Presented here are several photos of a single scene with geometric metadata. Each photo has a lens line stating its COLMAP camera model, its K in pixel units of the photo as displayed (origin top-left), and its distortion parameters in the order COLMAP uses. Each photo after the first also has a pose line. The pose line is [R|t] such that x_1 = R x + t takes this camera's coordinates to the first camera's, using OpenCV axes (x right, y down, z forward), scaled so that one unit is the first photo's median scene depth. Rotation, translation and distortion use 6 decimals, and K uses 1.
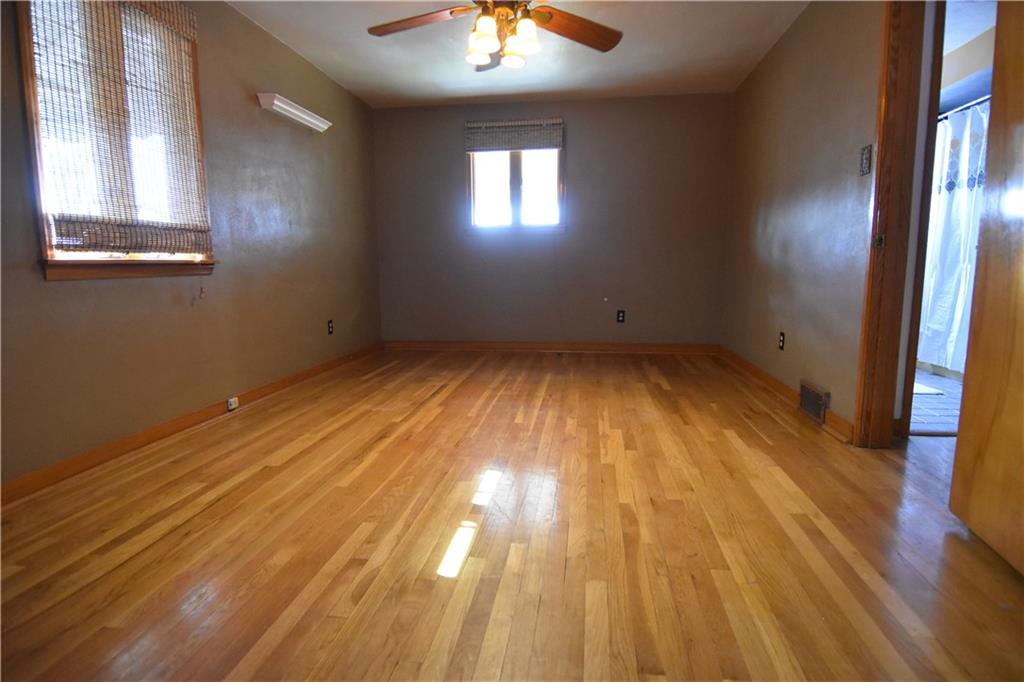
lens RADIAL K [[541.2, 0, 512.0], [0, 541.2, 341.0], [0, 0, 1]] dist [-0.005186, -0.001602]
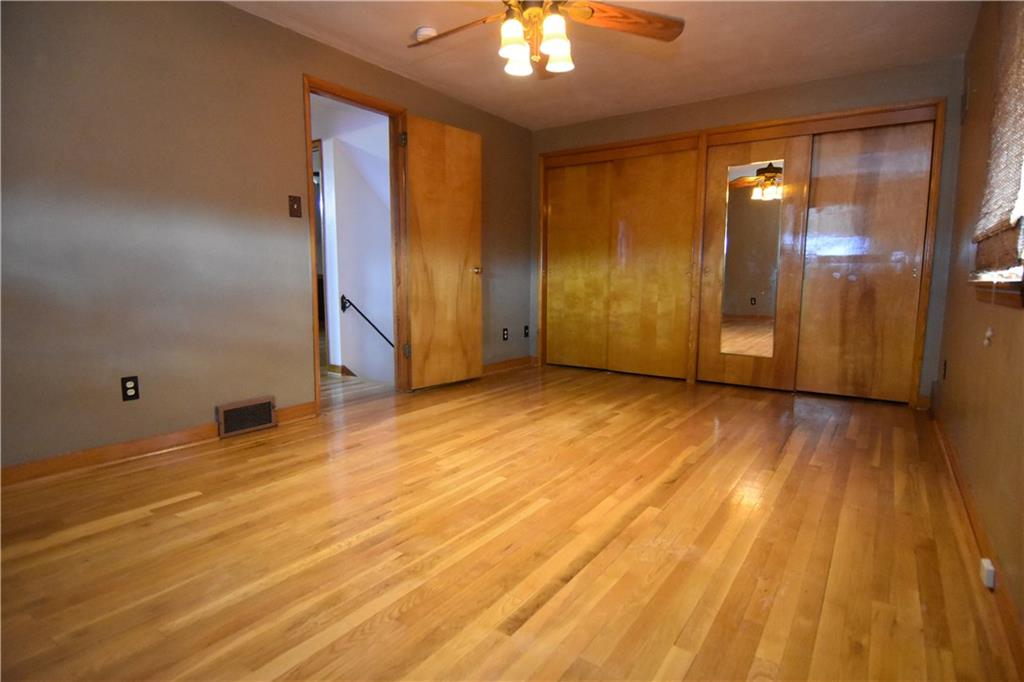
lens RADIAL K [[541.2, 0, 512.0], [0, 541.2, 341.0], [0, 0, 1]] dist [-0.005186, -0.001602]
pose [[-0.895783, -0.049293, 0.441750, -0.347237], [0.064407, 0.968949, 0.238726, -0.240983], [-0.439800, 0.242298, -0.864793, 1.623513]]
